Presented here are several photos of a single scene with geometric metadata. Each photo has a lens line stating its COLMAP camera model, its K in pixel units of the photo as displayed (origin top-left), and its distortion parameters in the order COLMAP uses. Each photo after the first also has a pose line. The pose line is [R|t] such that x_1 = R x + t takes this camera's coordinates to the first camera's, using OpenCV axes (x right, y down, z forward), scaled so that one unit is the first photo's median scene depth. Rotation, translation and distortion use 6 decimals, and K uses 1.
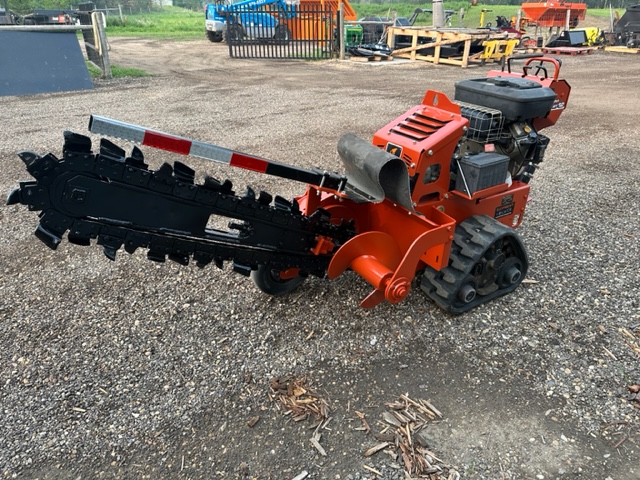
lens RADIAL K [[443.8, 0, 320.0], [0, 443.8, 240.0], [0, 0, 1]] dist [0.075193, -0.070544]
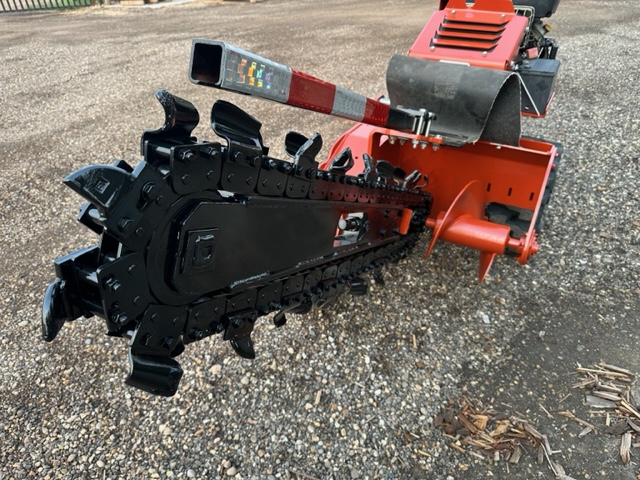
lens RADIAL K [[455.7, 0, 320.0], [0, 455.7, 240.0], [0, 0, 1]] dist [0.034884, -0.054625]
pose [[0.871653, -0.286199, 0.397884, -0.423524], [0.248178, 0.957765, 0.145234, -0.096598], [-0.422646, -0.027848, 0.905867, 0.400768]]
